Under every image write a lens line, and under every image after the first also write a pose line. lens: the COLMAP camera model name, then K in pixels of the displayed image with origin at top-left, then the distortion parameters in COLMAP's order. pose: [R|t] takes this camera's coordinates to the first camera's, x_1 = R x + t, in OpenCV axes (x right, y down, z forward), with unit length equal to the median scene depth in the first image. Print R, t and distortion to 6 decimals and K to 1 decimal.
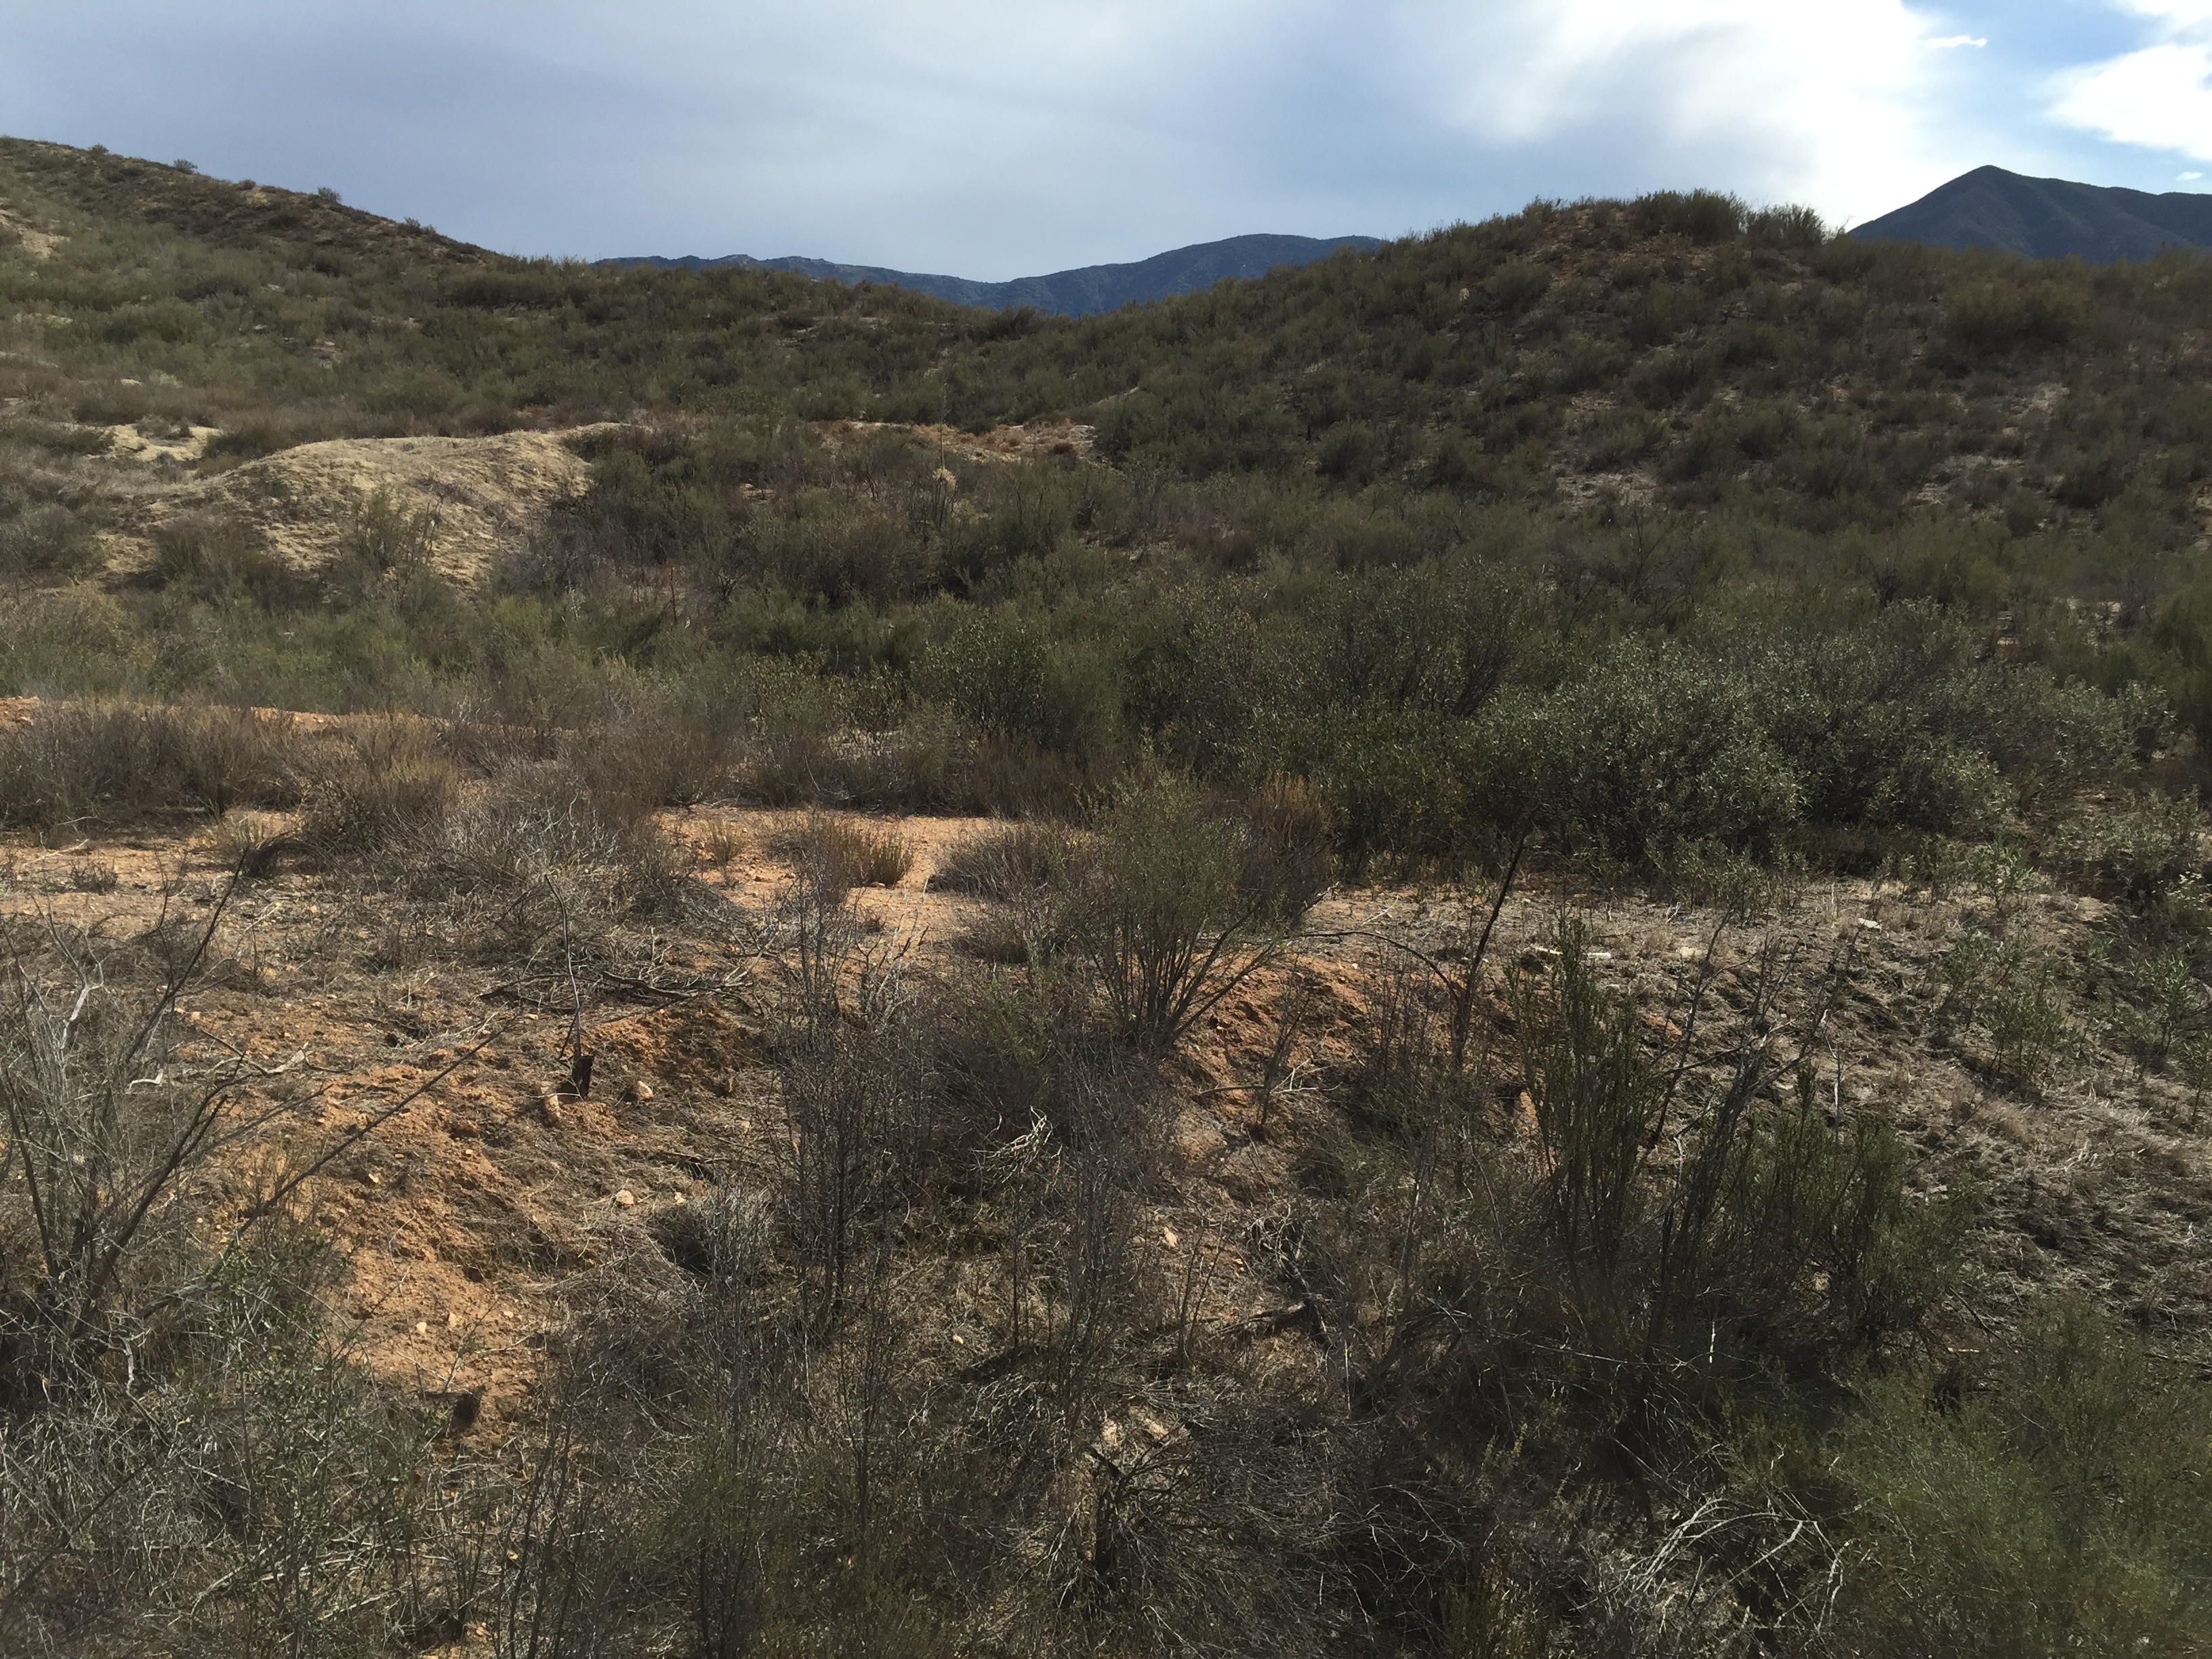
lens RADIAL K [[1890.5, 0, 1087.8], [0, 1890.5, 767.3], [0, 0, 1]] dist [0.094245, -0.132266]
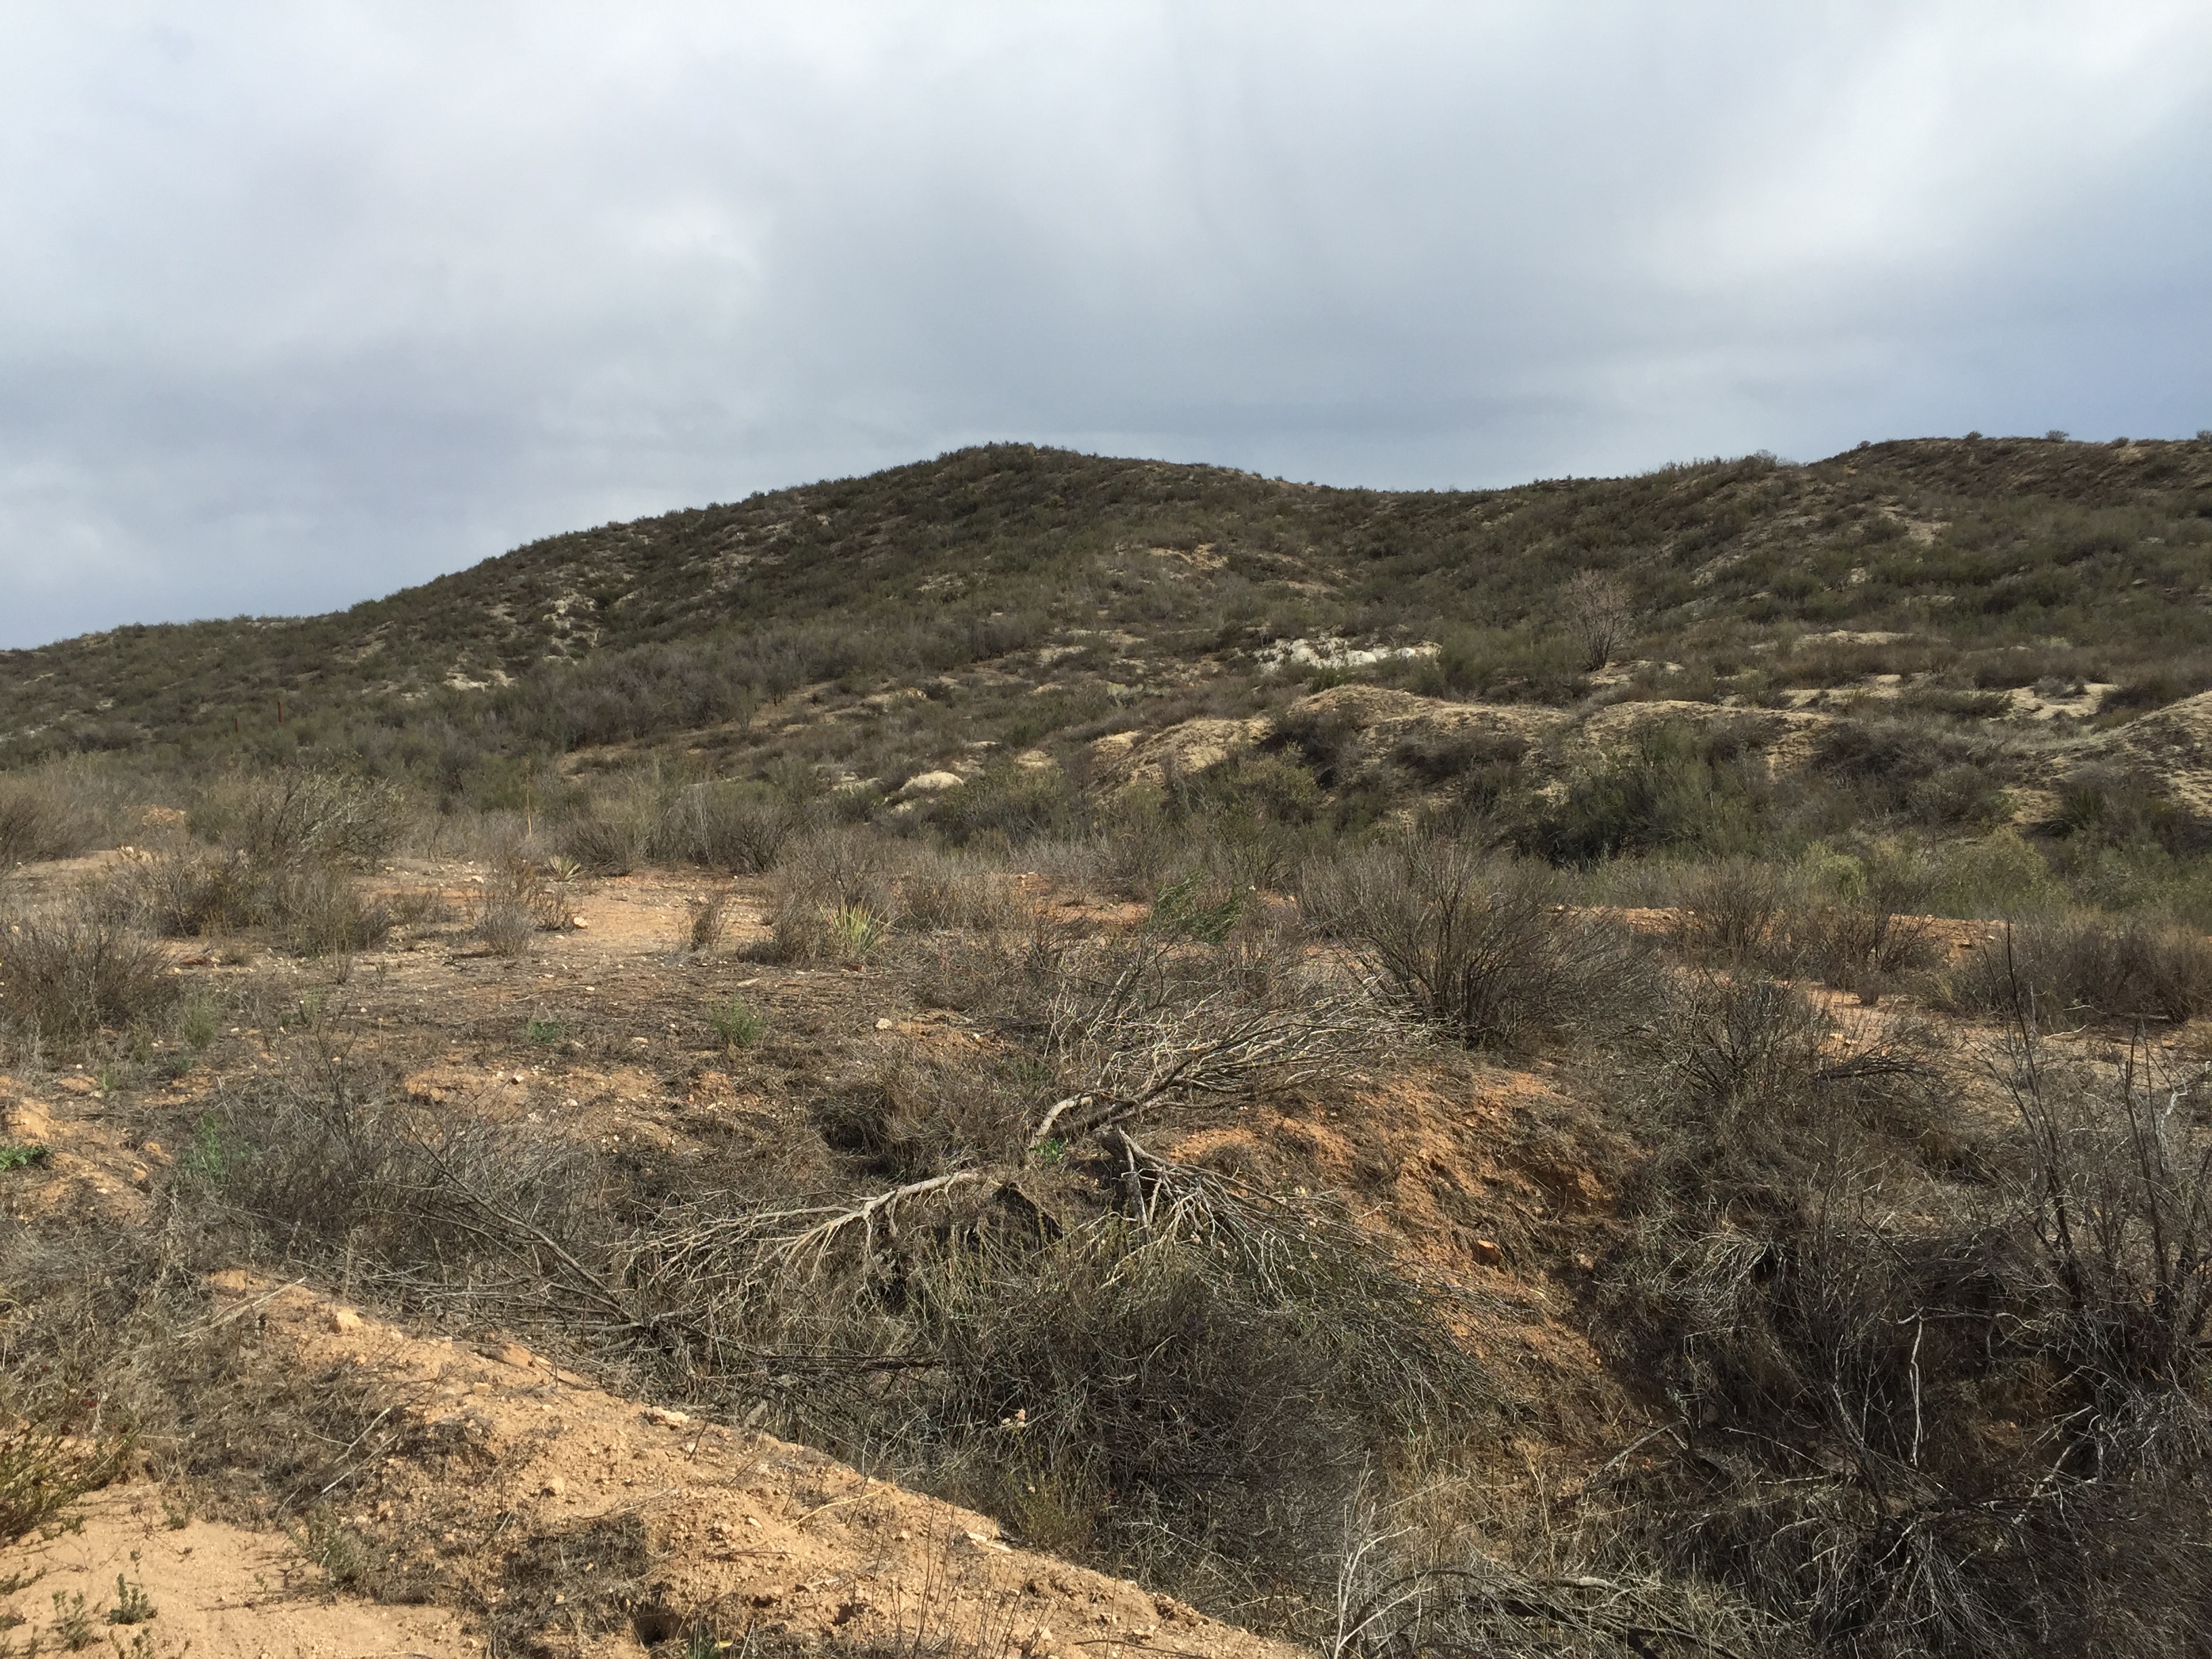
lens RADIAL K [[1878.9, 0, 1086.2], [0, 1878.9, 796.0], [0, 0, 1]] dist [0.077178, -0.089696]
pose [[0.617893, -0.035704, -0.785451, 0.006936], [-0.059251, 0.994014, -0.091795, 0.010598], [0.784027, 0.103258, 0.612078, -0.055244]]
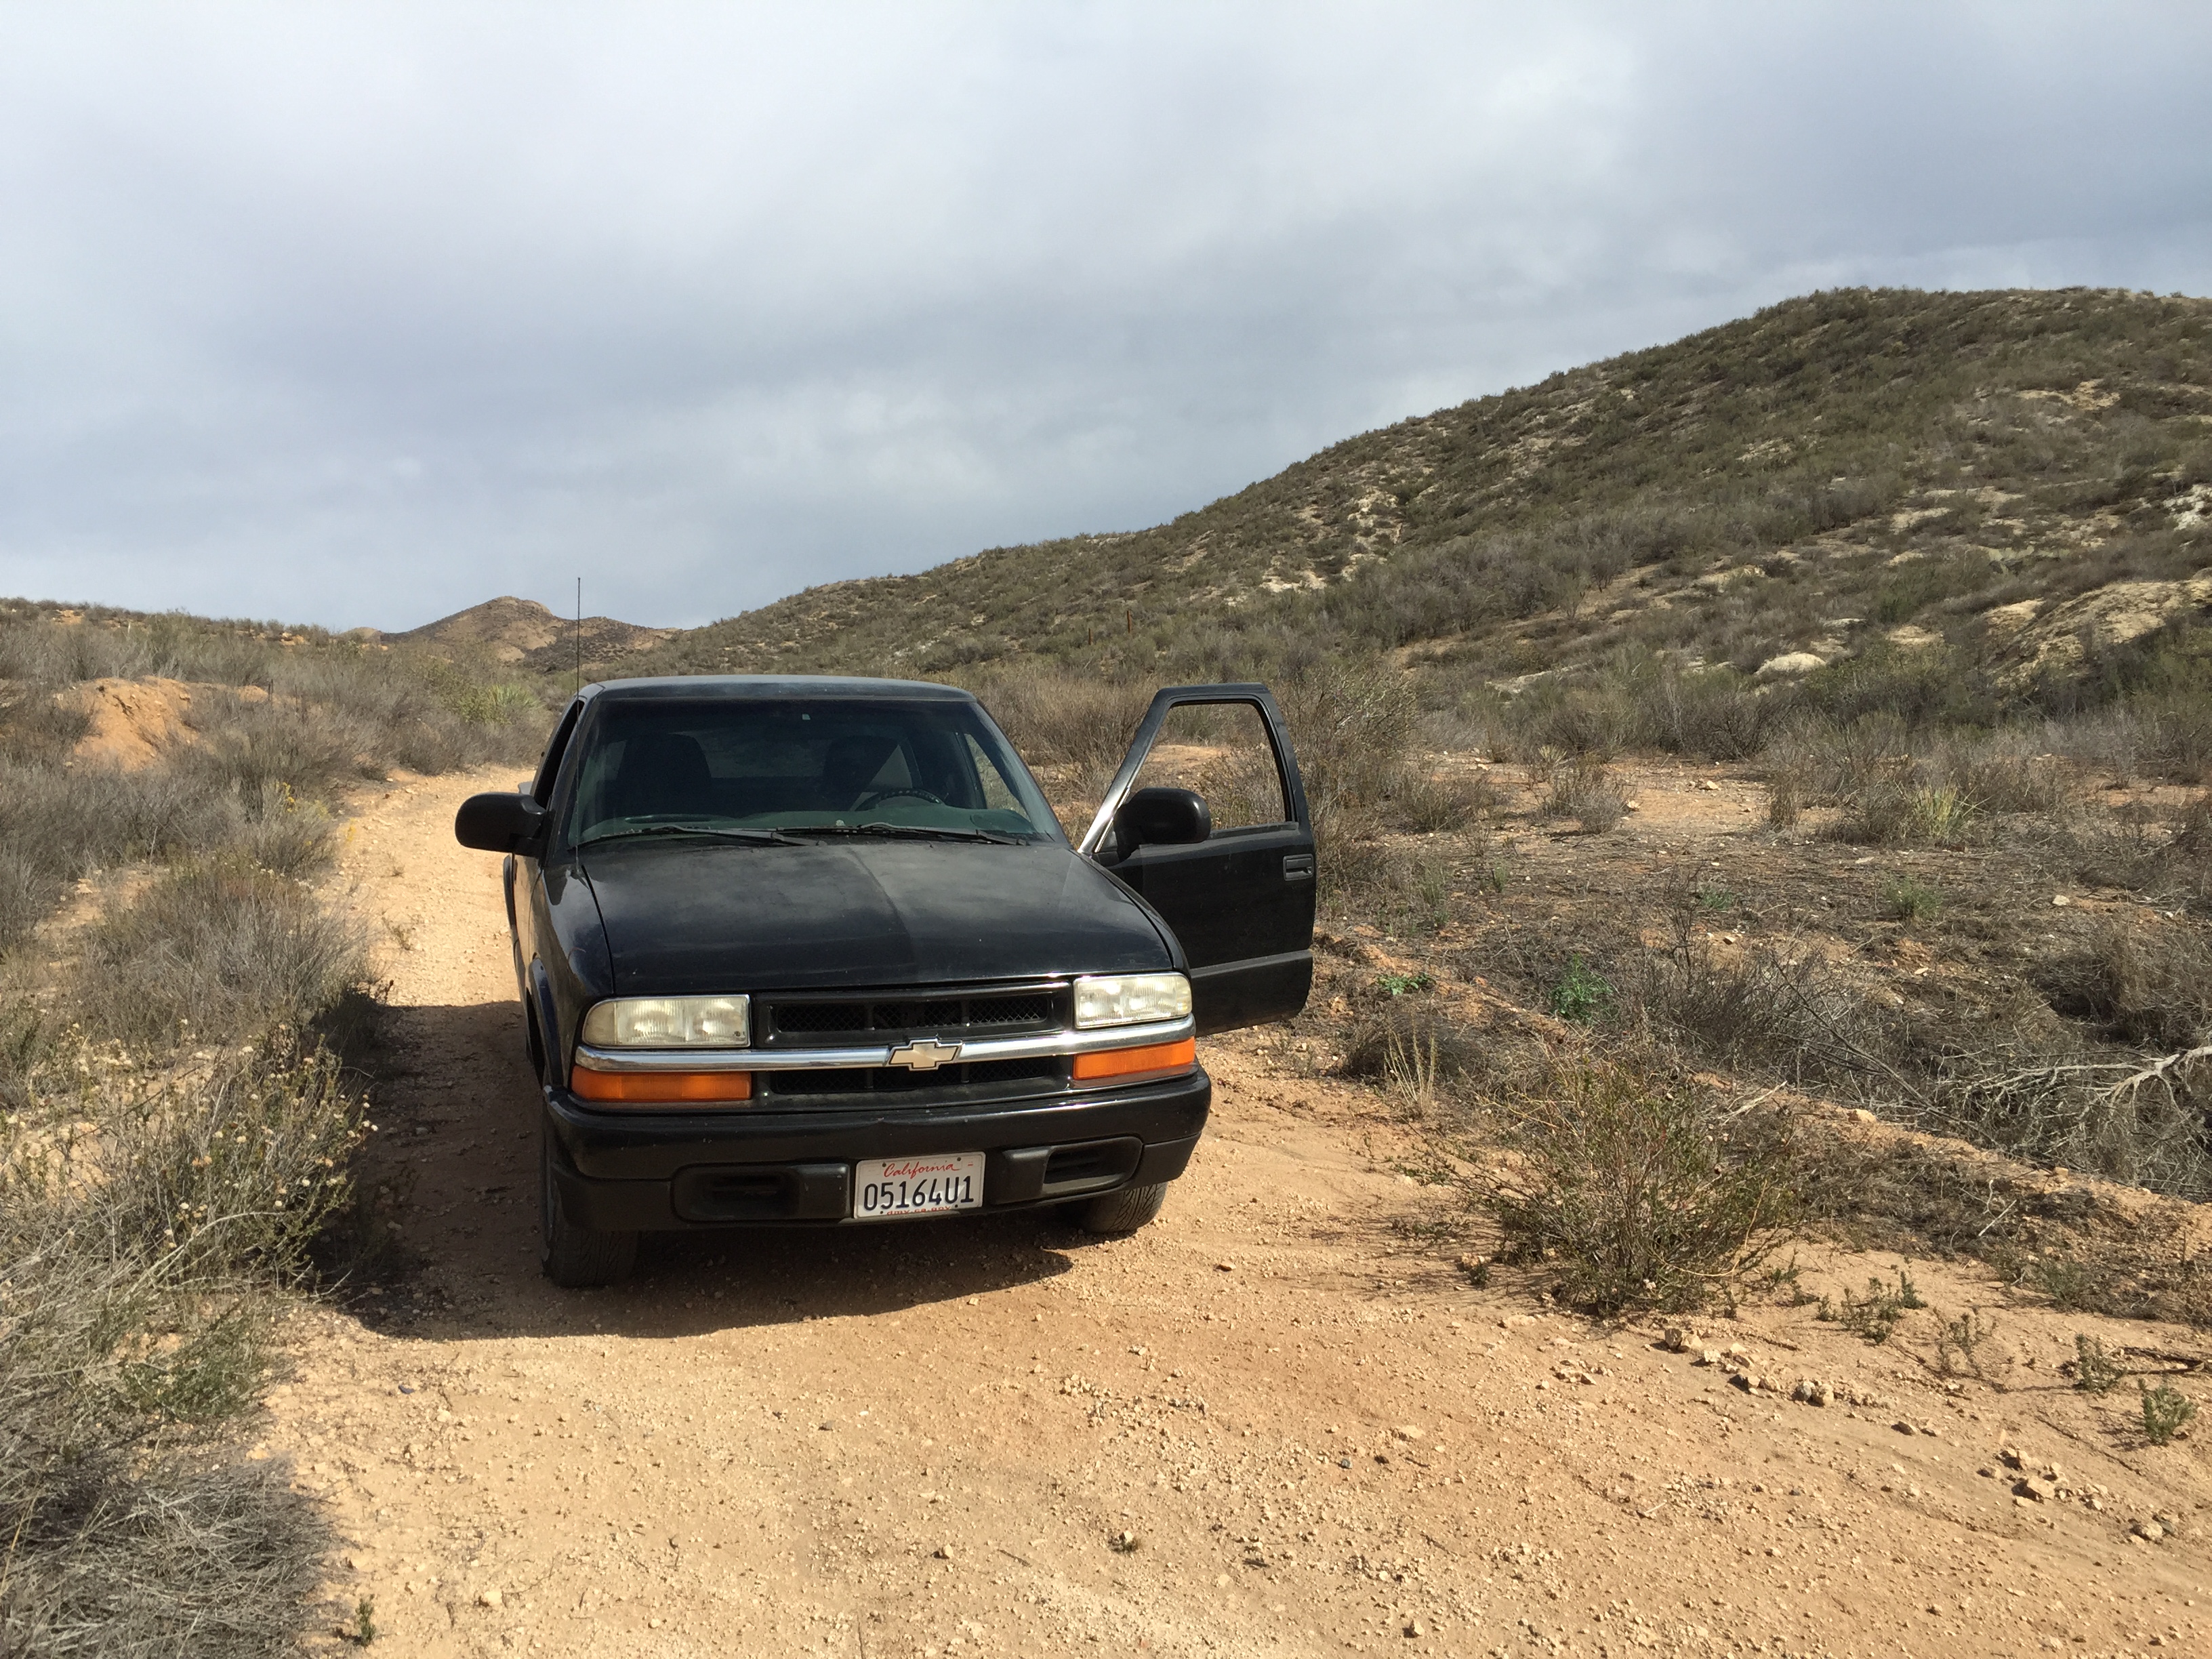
lens RADIAL K [[1879.2, 0, 1085.5], [0, 1879.2, 806.5], [0, 0, 1]] dist [0.088102, -0.114929]
pose [[0.252021, 0.013407, -0.967629, 0.009616], [-0.064429, 0.997918, -0.002954, 0.015700], [0.965575, 0.063088, 0.252360, -0.111854]]
